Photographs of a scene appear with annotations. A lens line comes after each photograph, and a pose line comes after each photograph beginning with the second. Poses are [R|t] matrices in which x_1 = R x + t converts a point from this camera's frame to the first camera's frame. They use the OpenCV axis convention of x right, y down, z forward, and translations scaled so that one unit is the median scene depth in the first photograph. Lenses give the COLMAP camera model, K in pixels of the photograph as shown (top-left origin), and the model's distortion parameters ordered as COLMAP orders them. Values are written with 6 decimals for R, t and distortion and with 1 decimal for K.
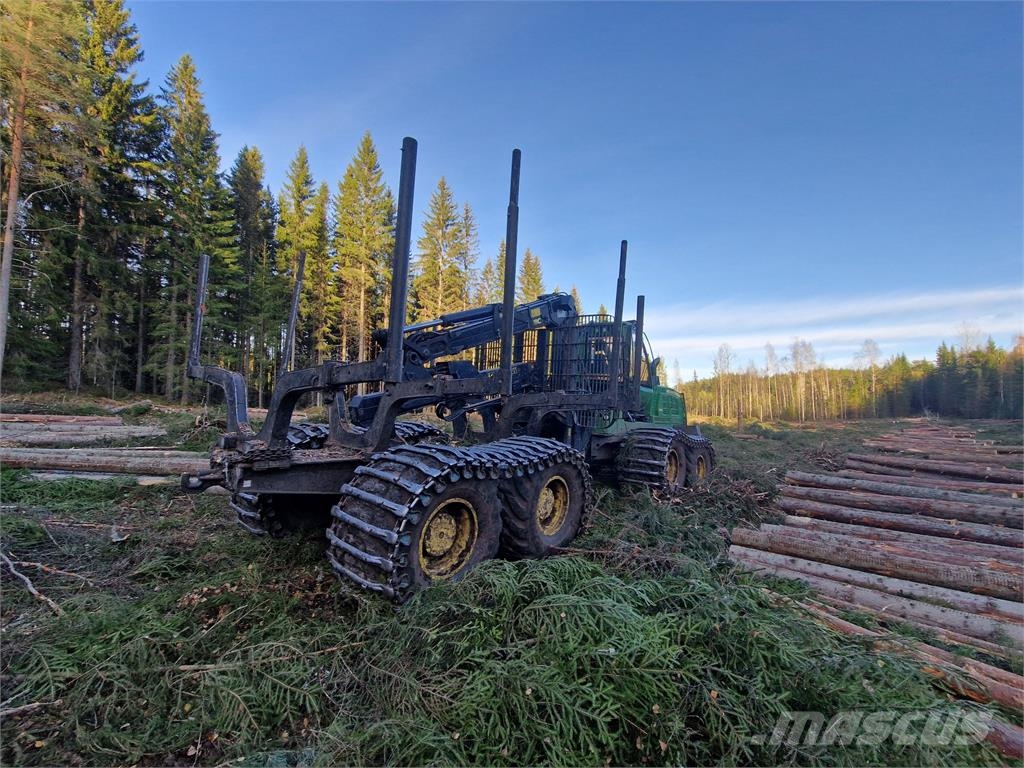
lens RADIAL K [[414.1, 0, 513.4], [0, 414.1, 386.2], [0, 0, 1]] dist [0.010091, -0.007281]
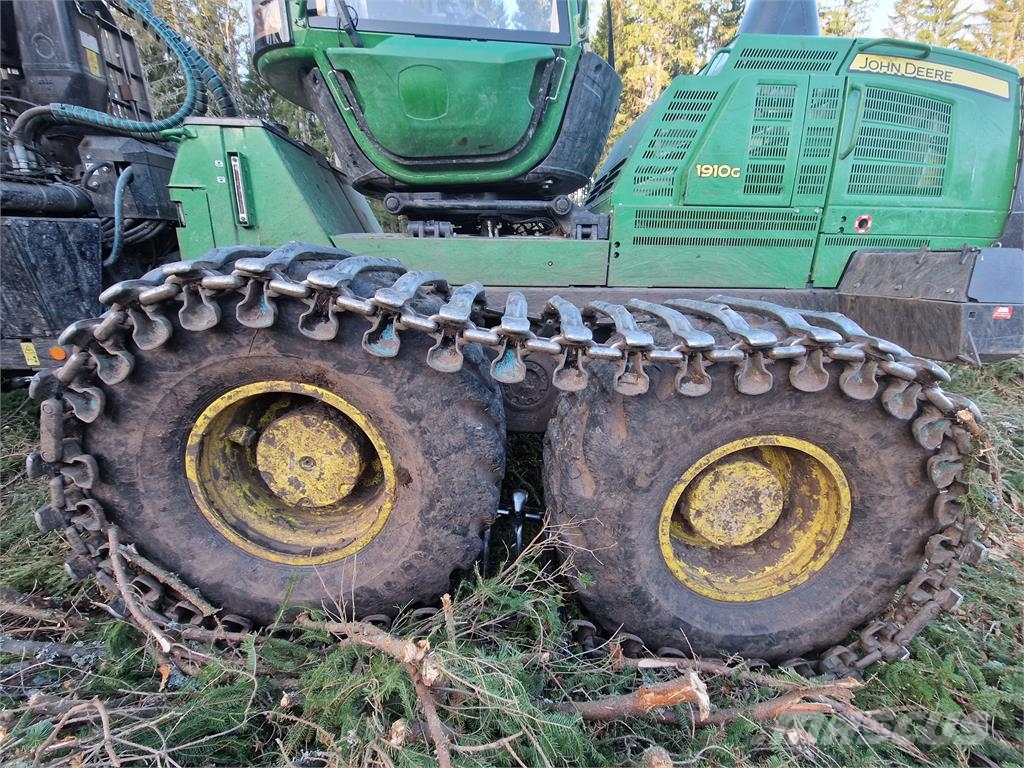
lens RADIAL K [[414.8, 0, 511.6], [0, 414.8, 387.5], [0, 0, 1]] dist [0.011500, -0.007631]
pose [[0.683001, 0.190050, -0.705260, 0.166597], [0.063687, 0.946384, 0.316704, 0.031772], [0.727636, -0.261225, 0.634277, 0.284872]]
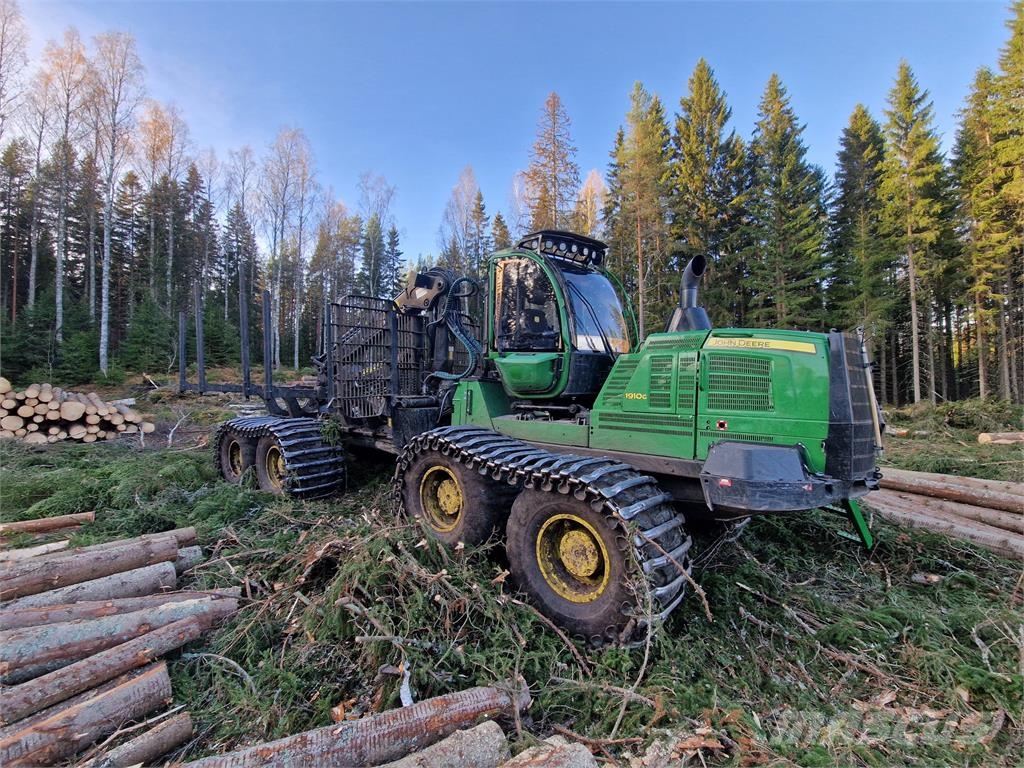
lens RADIAL K [[413.2, 0, 512.3], [0, 413.2, 386.3], [0, 0, 1]] dist [0.010325, -0.005645]
pose [[0.033921, -0.047792, -0.998281, 0.279539], [0.050987, 0.997638, -0.046028, 0.022066], [0.998123, -0.049338, 0.036278, 0.319665]]
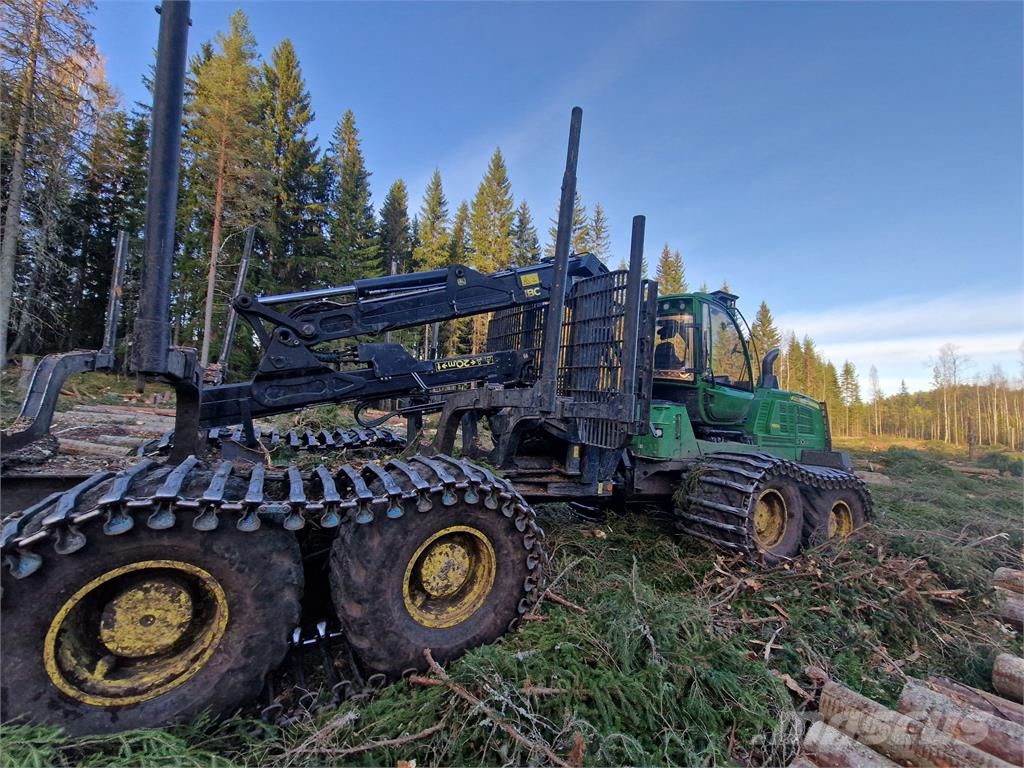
lens RADIAL K [[414.8, 0, 514.0], [0, 414.8, 385.2], [0, 0, 1]] dist [0.009971, -0.006508]
pose [[0.941456, 0.004647, -0.337102, 0.068635], [-0.013650, 0.999610, -0.024343, 0.005219], [0.336858, 0.027519, 0.941153, 0.084265]]
